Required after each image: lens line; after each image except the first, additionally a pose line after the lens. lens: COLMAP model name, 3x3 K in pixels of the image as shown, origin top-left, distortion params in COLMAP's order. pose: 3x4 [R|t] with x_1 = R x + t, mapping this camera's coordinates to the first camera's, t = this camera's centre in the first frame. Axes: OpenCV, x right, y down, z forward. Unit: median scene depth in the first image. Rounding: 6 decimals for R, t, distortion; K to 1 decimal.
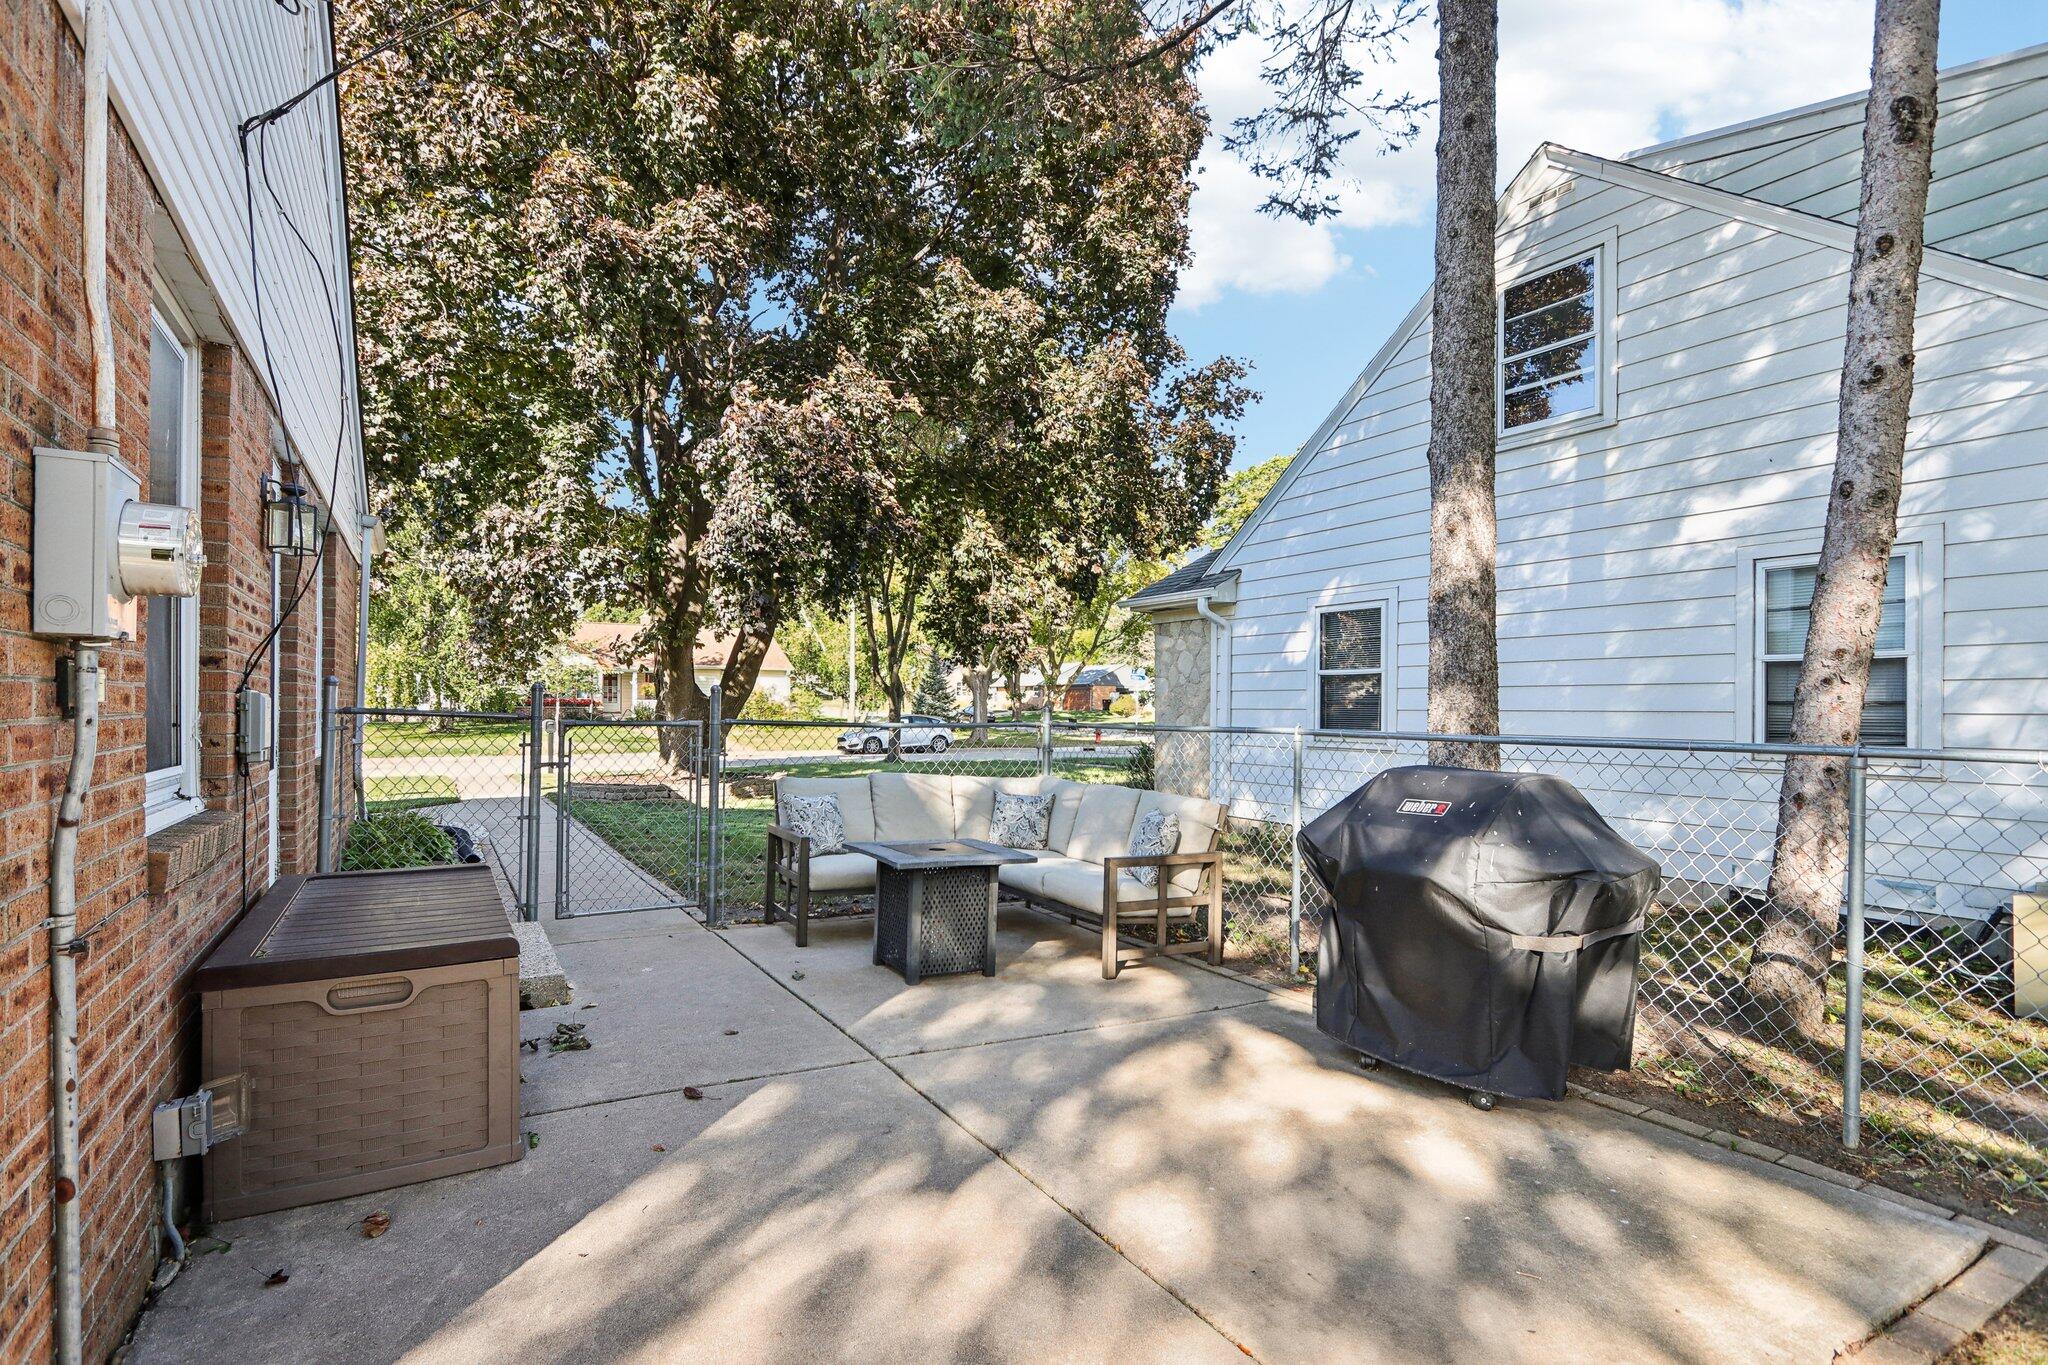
lens RADIAL K [[965.1, 0, 978.1], [0, 965.1, 717.0], [0, 0, 1]] dist [-0.023505, 0.000098]
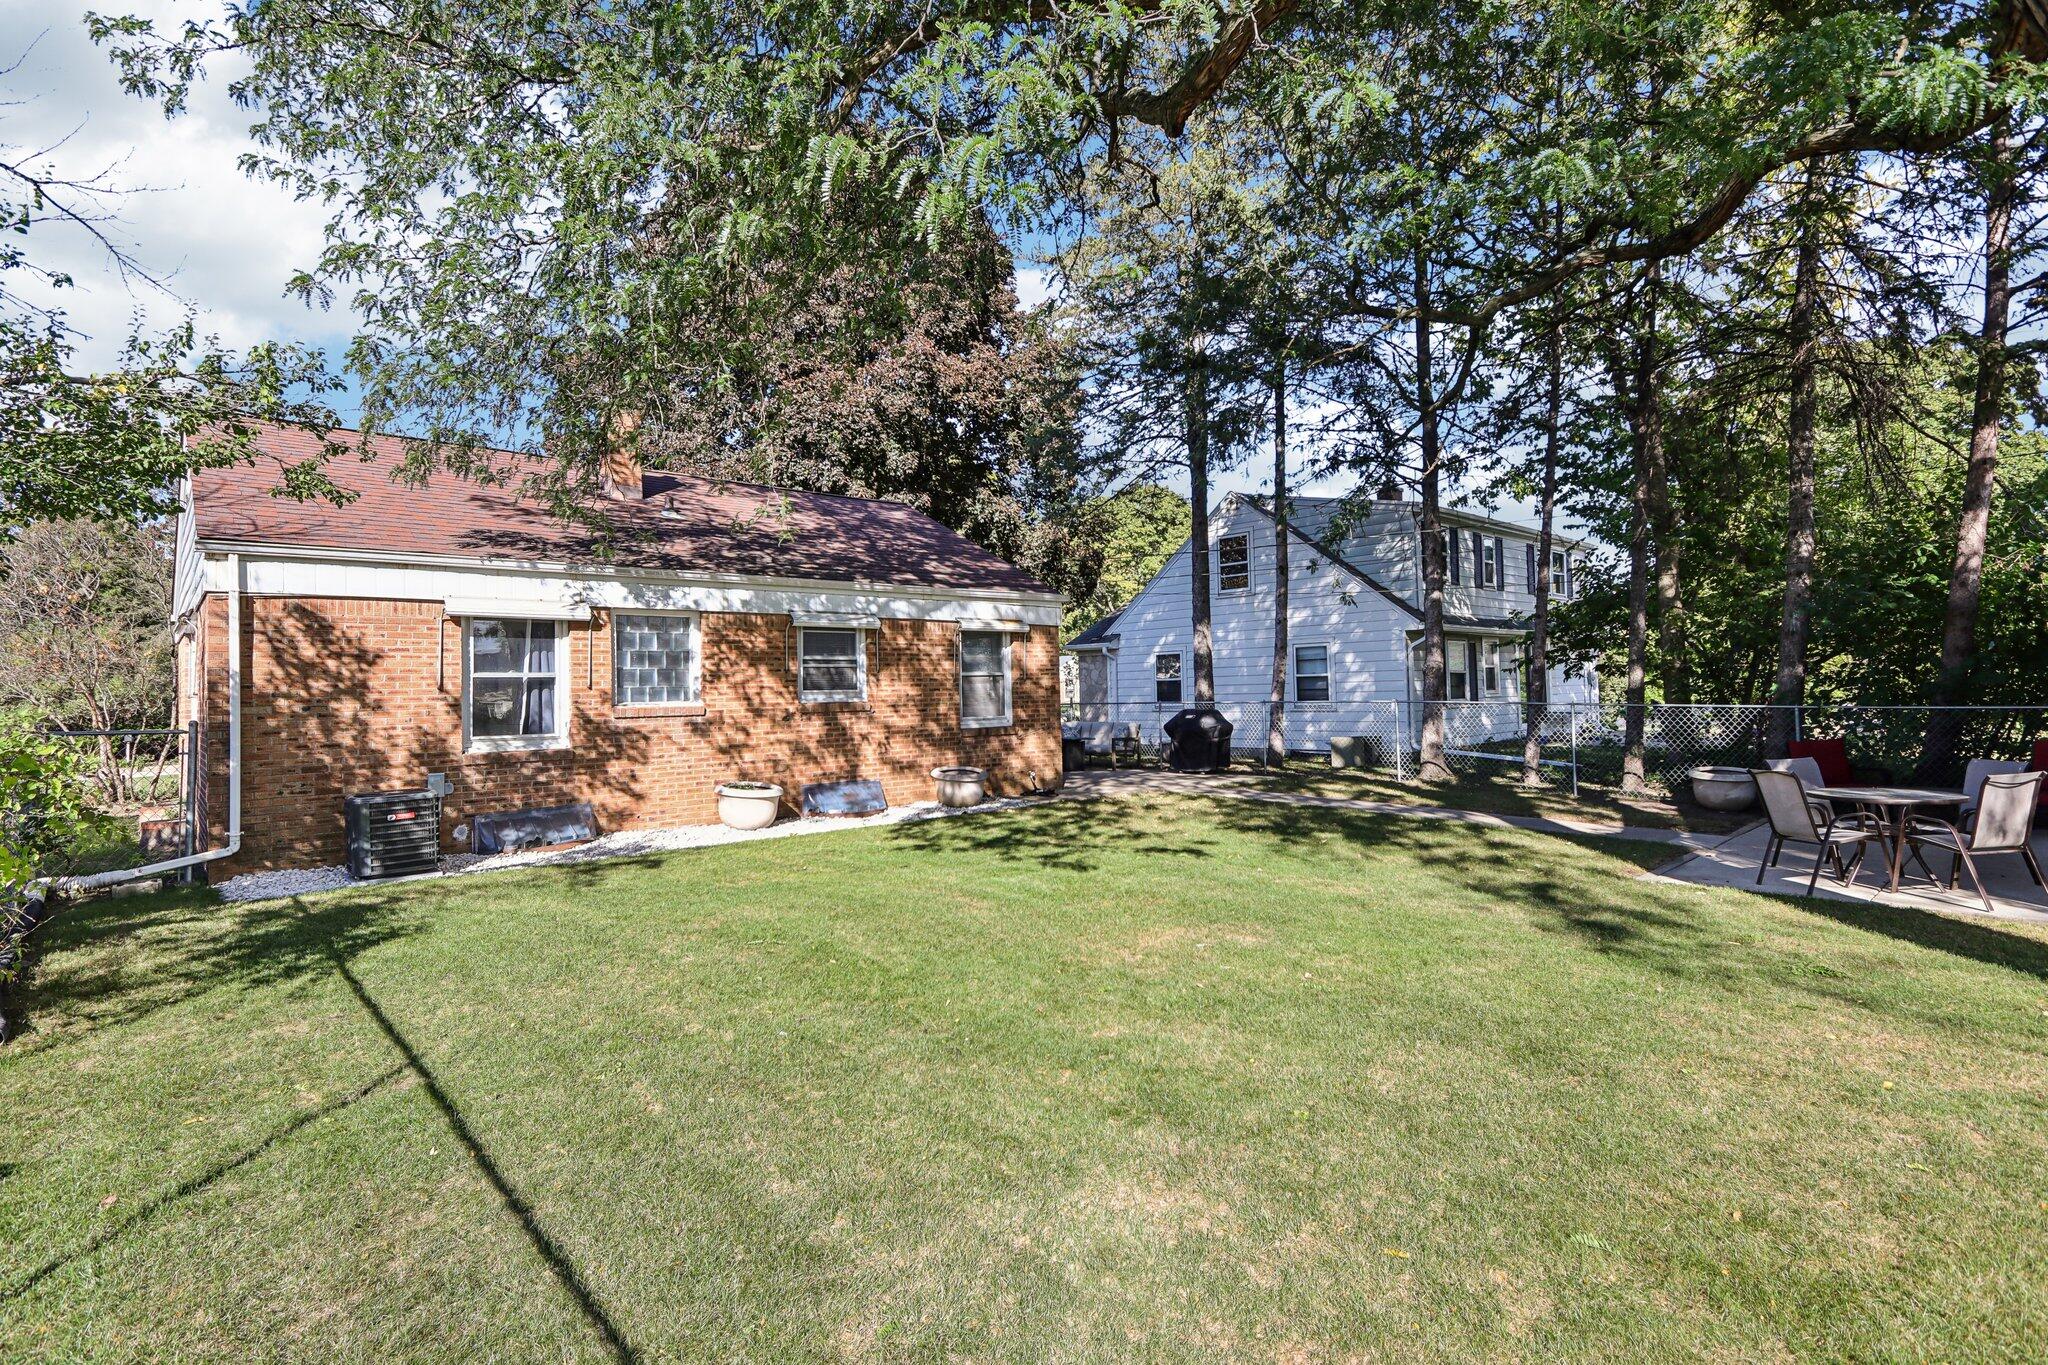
lens RADIAL K [[948.5, 0, 988.0], [0, 948.5, 668.5], [0, 0, 1]] dist [-0.001124, 0.000323]
pose [[0.981522, -0.025094, 0.189698, -0.992034], [0.032460, 0.998831, -0.035822, -0.005012], [-0.188578, 0.041318, 0.981189, -2.425198]]
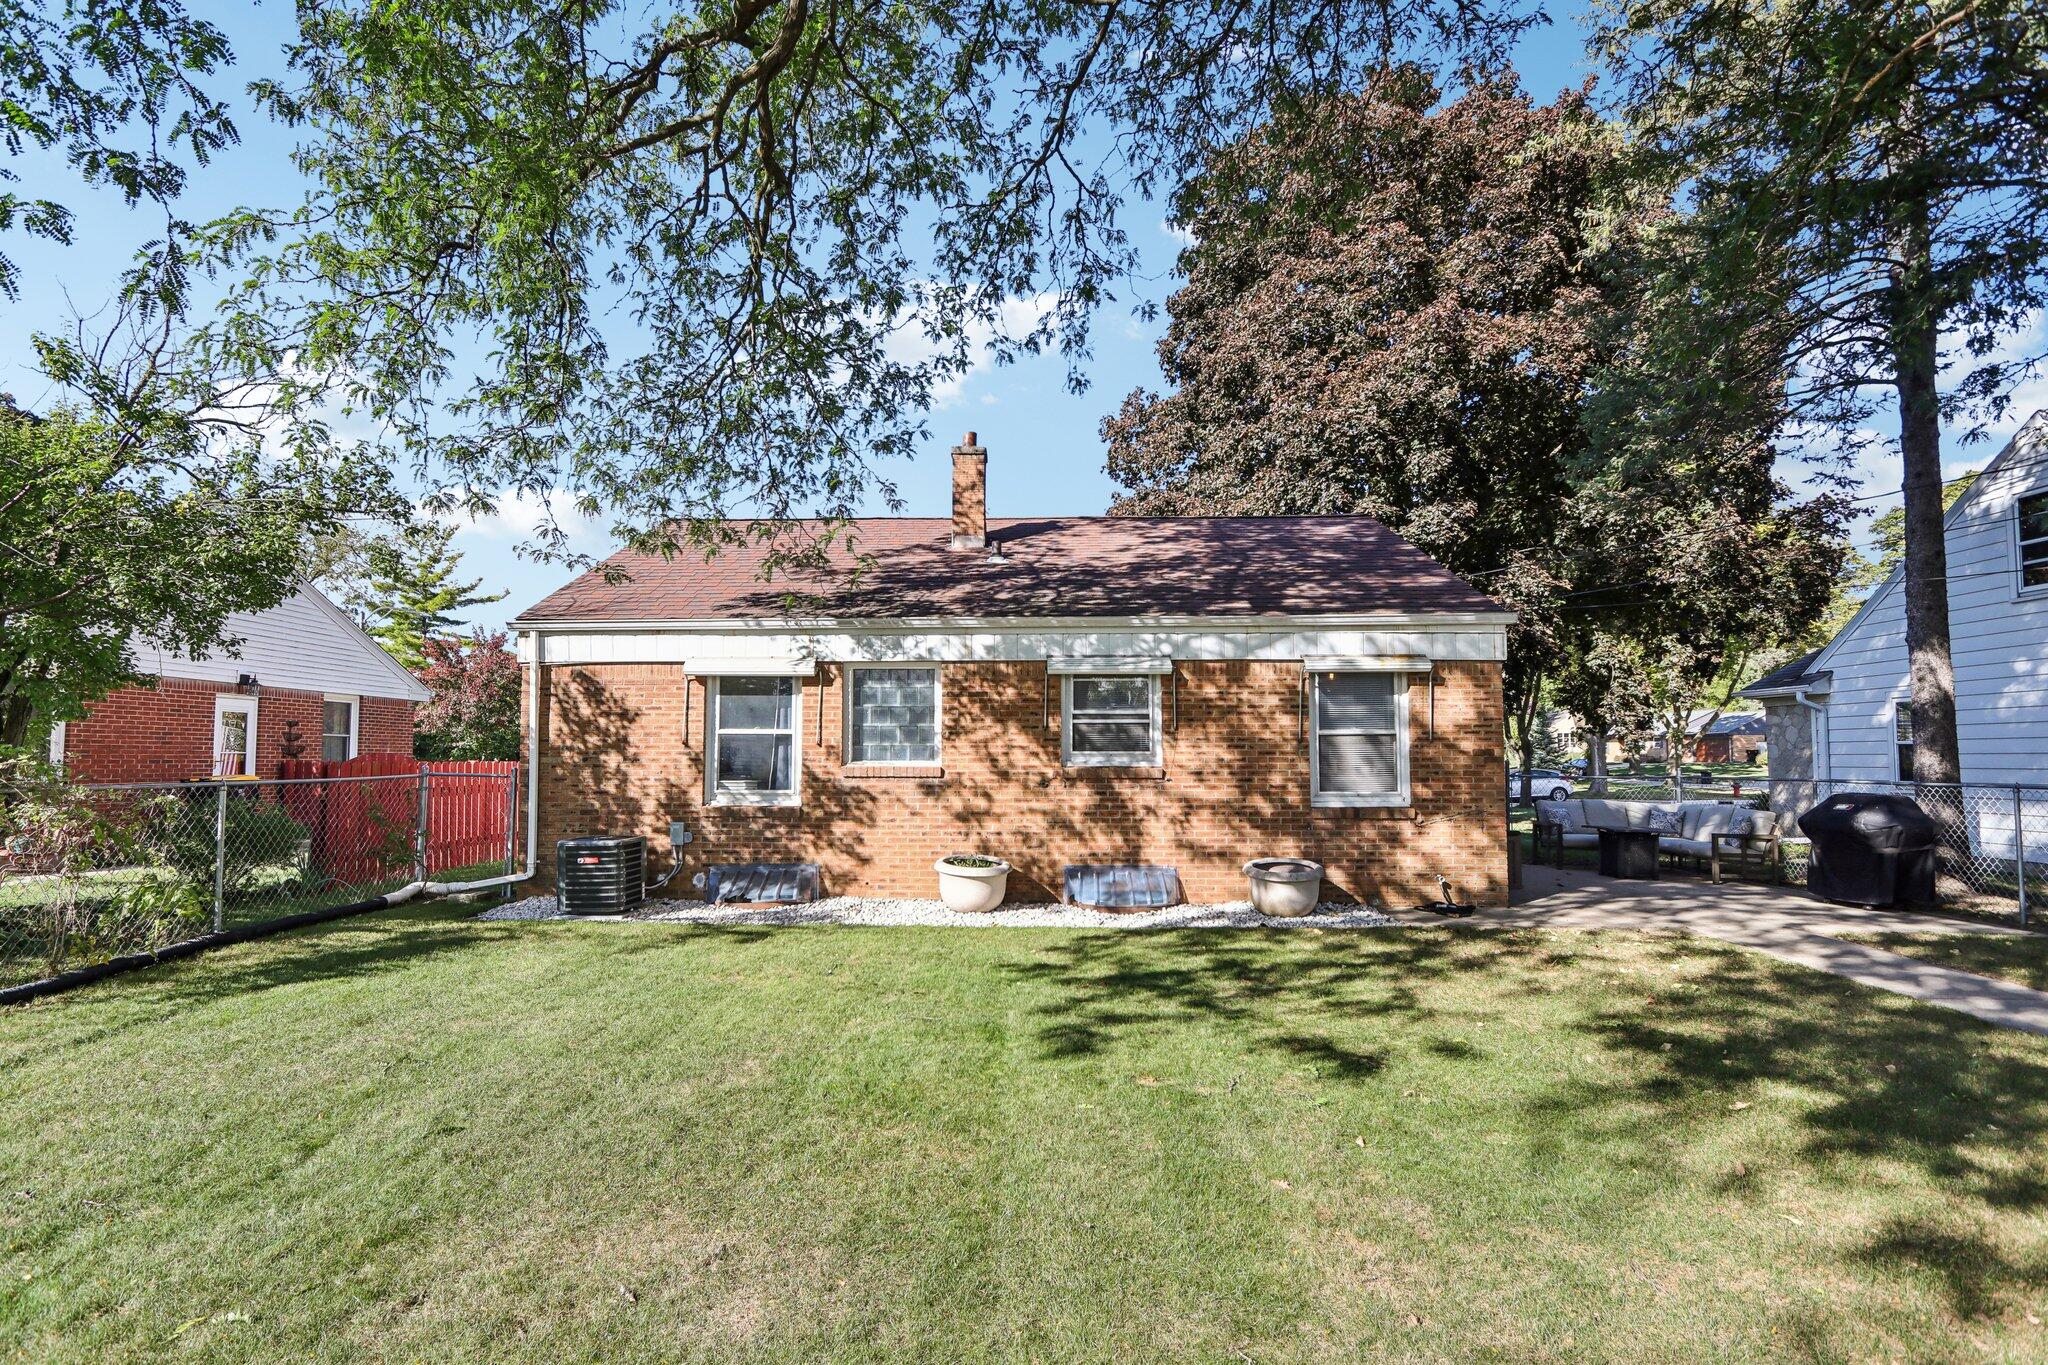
lens RADIAL K [[935.2, 0, 1023.9], [0, 935.2, 706.0], [0, 0, 1]] dist [-0.011821, -0.000215]
pose [[0.859254, -0.035677, -0.510304, -0.140382], [0.000906, 0.997670, -0.068225, -0.011148], [0.511549, 0.058160, 0.857284, -1.778246]]
